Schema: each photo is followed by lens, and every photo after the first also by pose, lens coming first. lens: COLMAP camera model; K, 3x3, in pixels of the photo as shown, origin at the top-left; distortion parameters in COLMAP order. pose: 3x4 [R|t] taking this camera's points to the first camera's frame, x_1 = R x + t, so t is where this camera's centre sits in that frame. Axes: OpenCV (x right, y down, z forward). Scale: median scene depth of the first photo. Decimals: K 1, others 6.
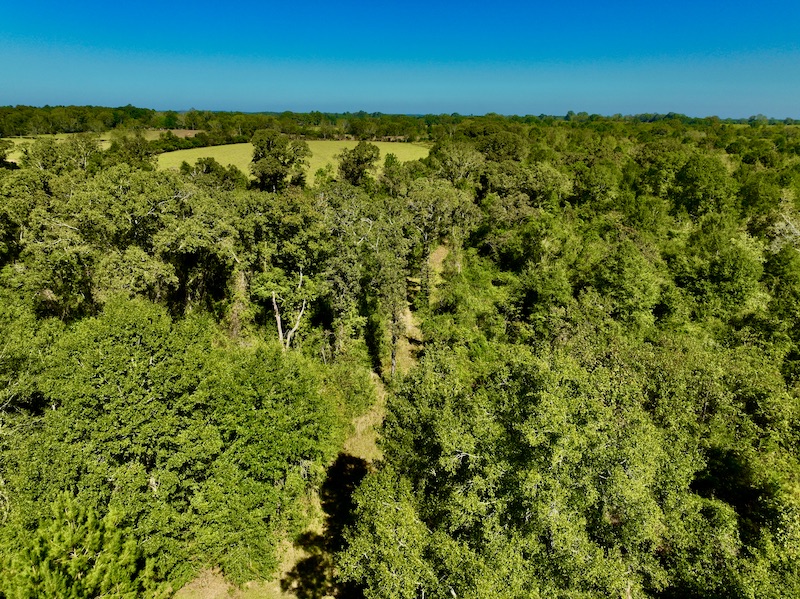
lens RADIAL K [[568.2, 0, 398.2], [0, 568.2, 298.0], [0, 0, 1]] dist [0.002764, 0.017557]
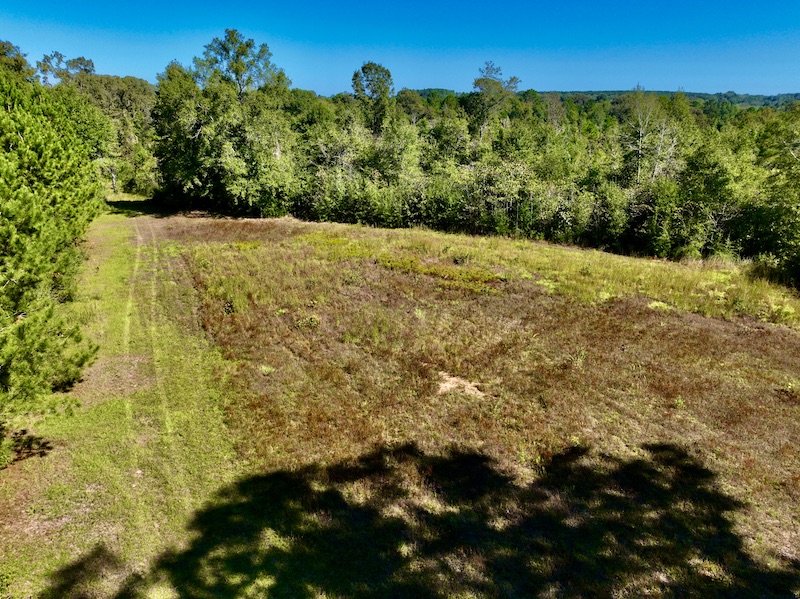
lens RADIAL K [[568.2, 0, 401.1], [0, 568.2, 297.8], [0, 0, 1]] dist [0.002764, 0.017557]
pose [[0.807632, -0.189192, 0.558513, -0.093289], [0.178919, 0.981106, 0.073619, 0.149020], [-0.561888, 0.040472, 0.826223, -0.183033]]
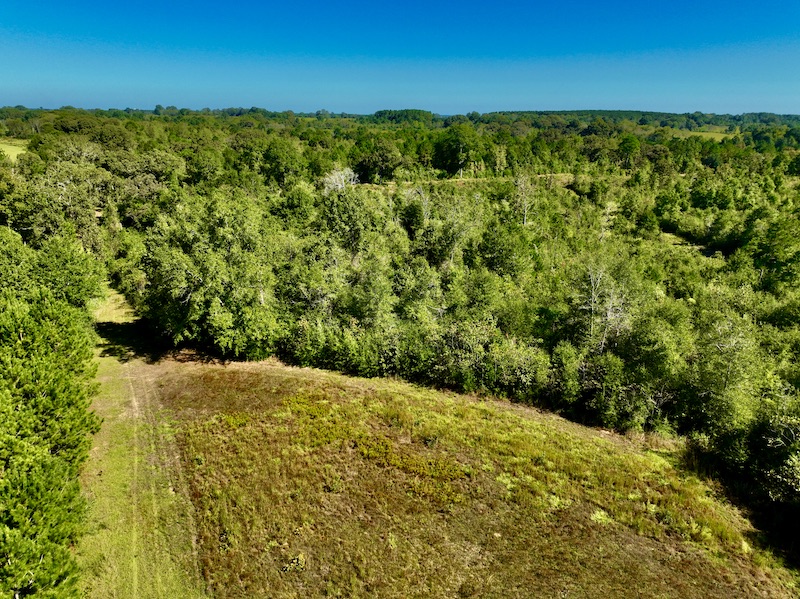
lens RADIAL K [[568.2, 0, 400.1], [0, 568.2, 296.6], [0, 0, 1]] dist [0.002764, 0.017557]
pose [[0.786252, -0.194233, 0.586585, -0.090762], [0.190000, 0.979314, 0.069601, 0.066504], [-0.587970, 0.056727, 0.806891, -0.211139]]
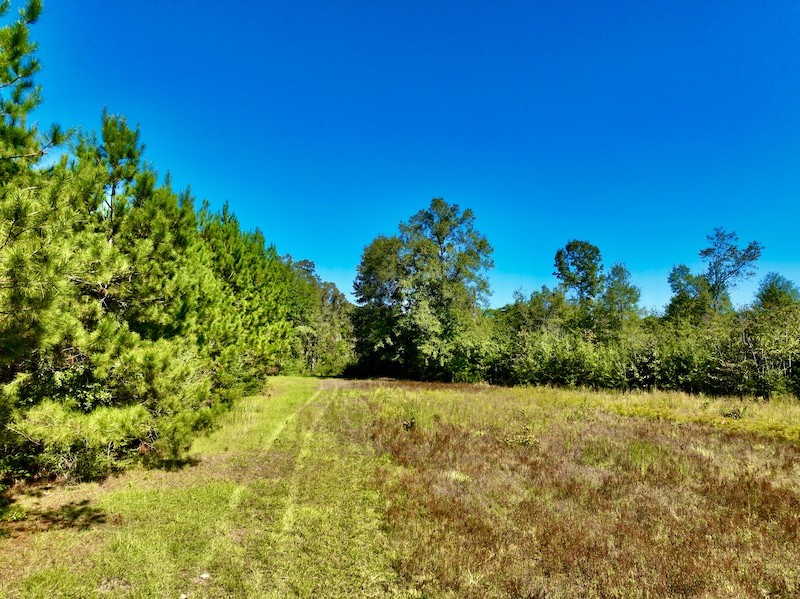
lens RADIAL K [[568.2, 0, 400.2], [0, 568.2, 303.2], [0, 0, 1]] dist [0.002764, 0.017557]
pose [[0.952922, 0.023423, 0.302310, -0.079796], [0.088656, 0.931920, -0.351661, 0.174922], [-0.289965, 0.361907, 0.885970, -0.130313]]
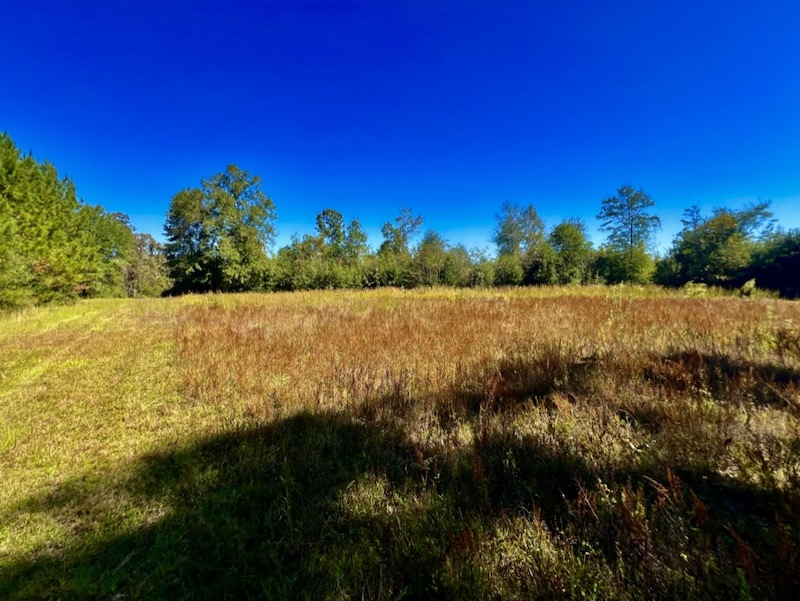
lens RADIAL K [[325.1, 0, 401.7], [0, 325.1, 301.1], [0, 0, 1]] dist [0.001245, 0.000398]
pose [[0.671262, -0.068379, 0.738059, -0.070683], [0.250120, 0.958228, -0.138706, 0.180198], [-0.697744, 0.277711, 0.660325, -0.106265]]
